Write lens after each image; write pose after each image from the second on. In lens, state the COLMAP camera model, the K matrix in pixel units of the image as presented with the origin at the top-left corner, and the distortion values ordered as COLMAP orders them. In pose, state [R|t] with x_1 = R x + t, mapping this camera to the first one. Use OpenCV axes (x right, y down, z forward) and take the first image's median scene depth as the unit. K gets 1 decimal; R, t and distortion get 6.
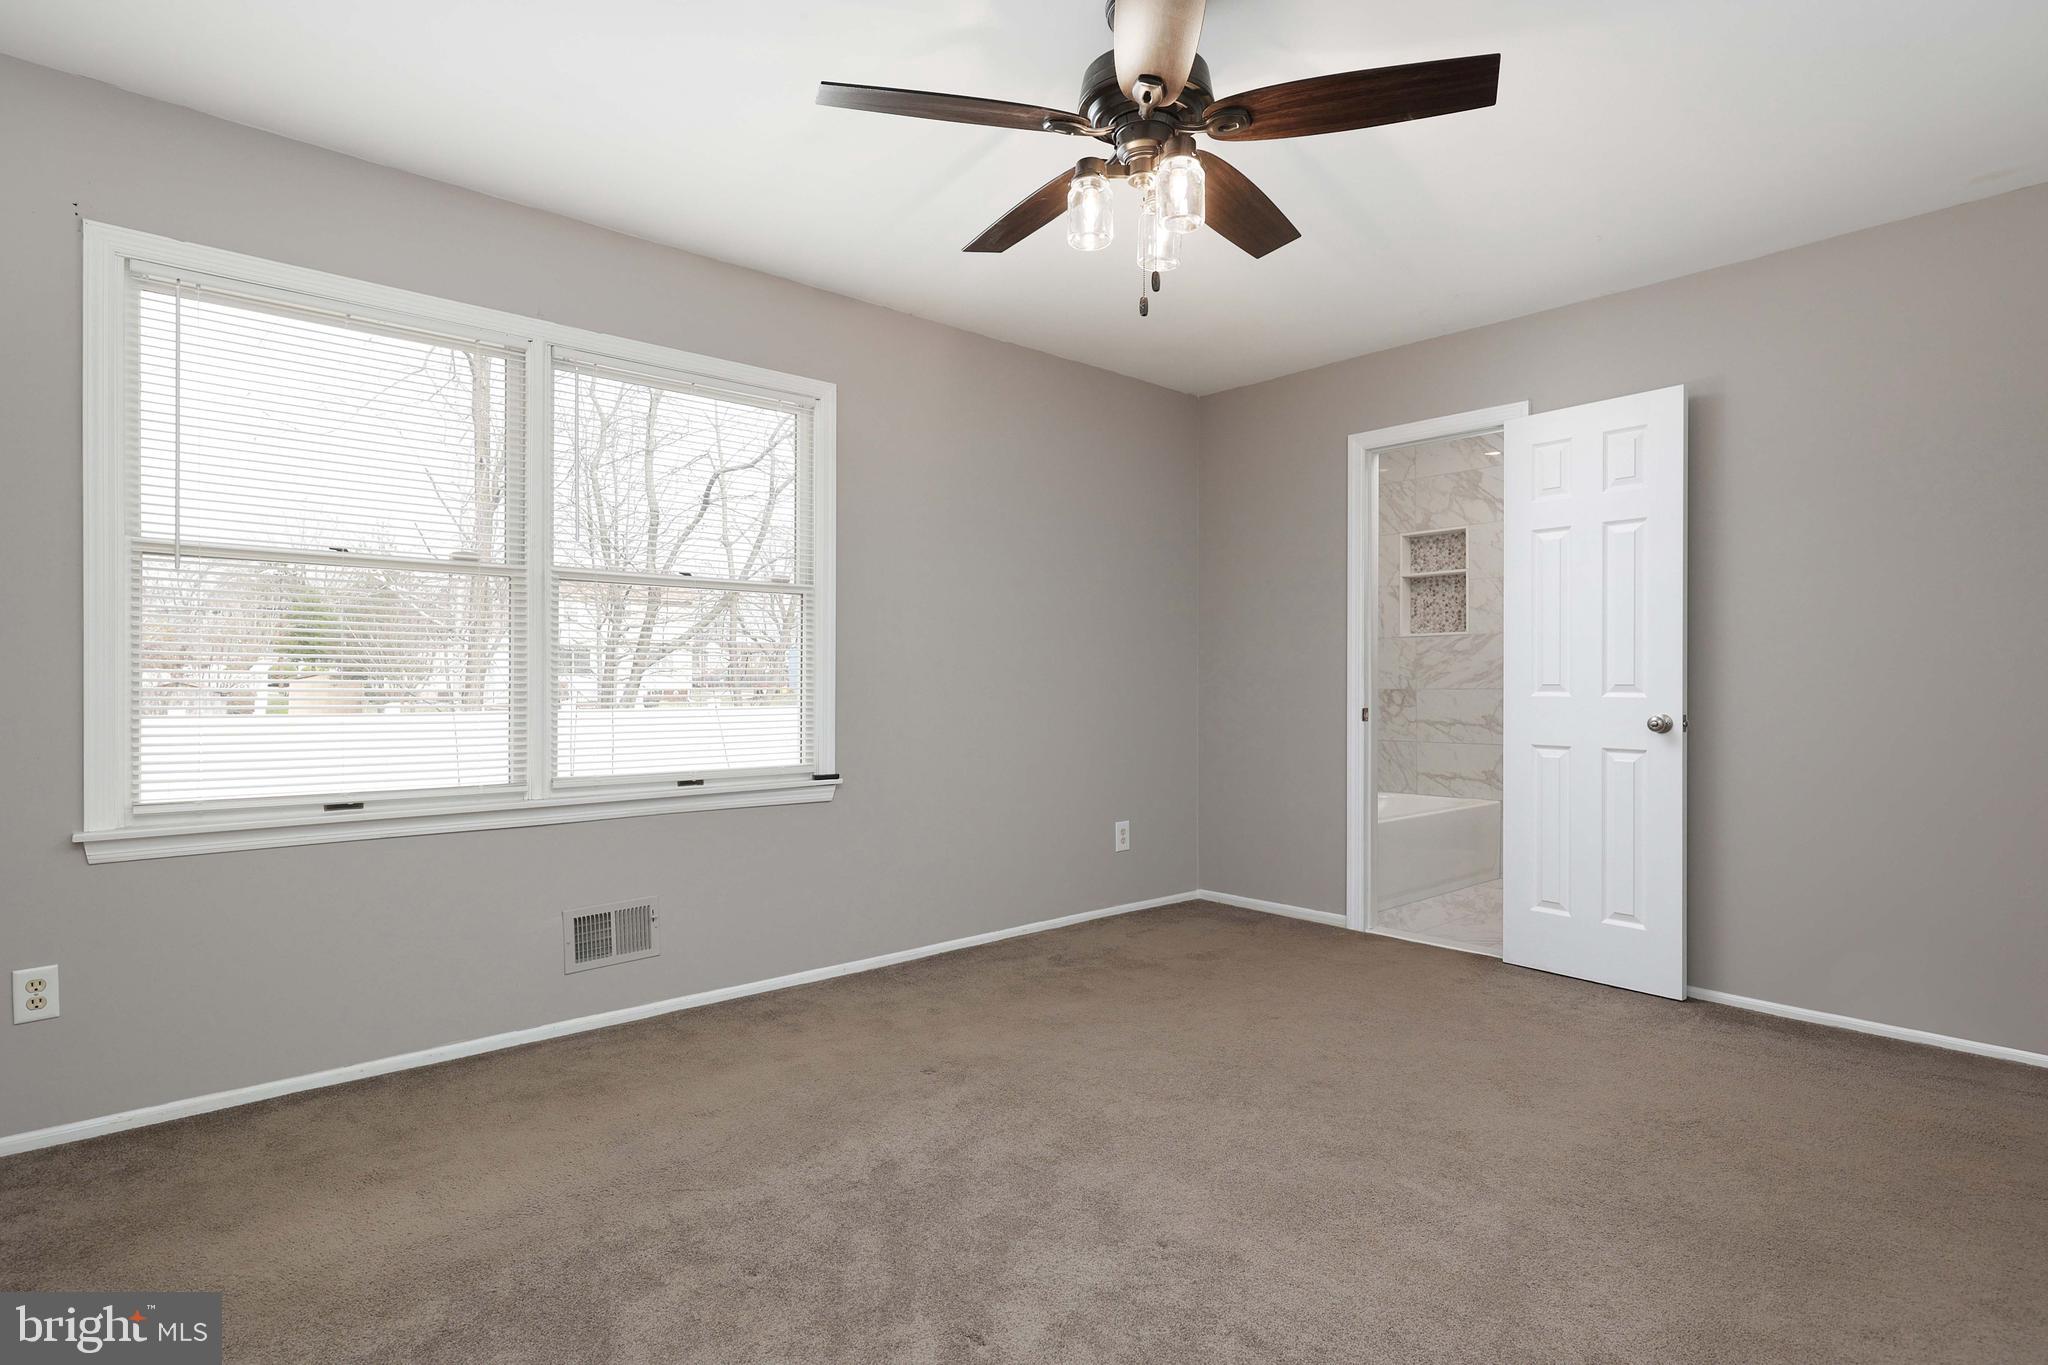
lens RADIAL K [[1008.8, 0, 1031.6], [0, 1008.8, 684.1], [0, 0, 1]] dist [-0.000172, 0.001120]
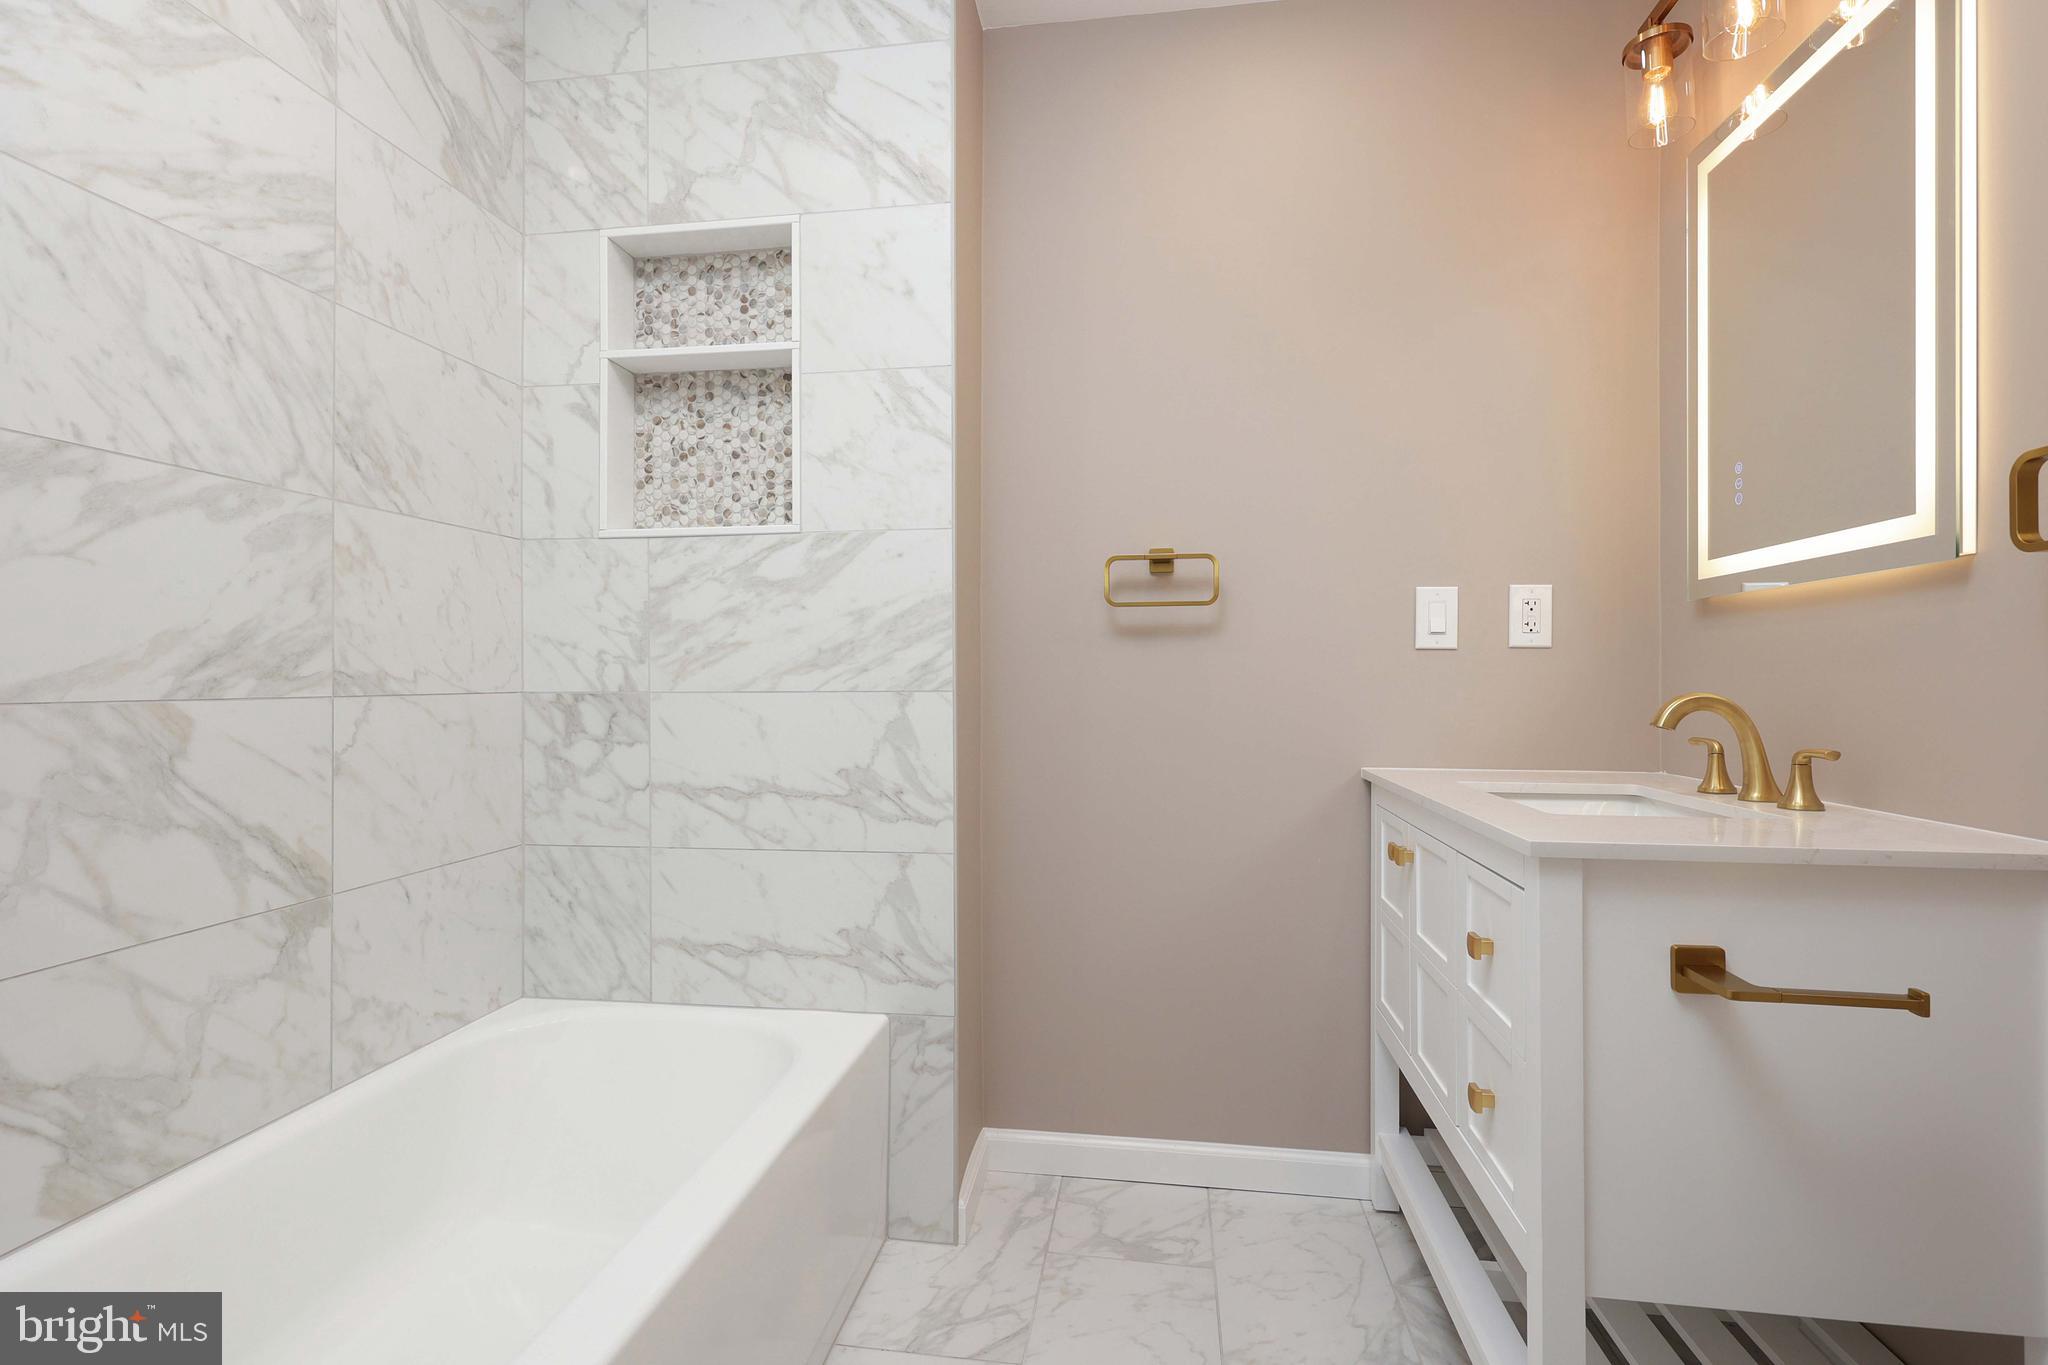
lens RADIAL K [[1002.2, 0, 1029.5], [0, 1002.2, 684.4], [0, 0, 1]] dist [-0.000323, 0.000850]
pose [[0.759402, -0.000179, 0.650621, 0.261831], [-0.000107, 1.000000, 0.000401, 0.002230], [-0.650621, -0.000374, 0.759402, 0.667834]]
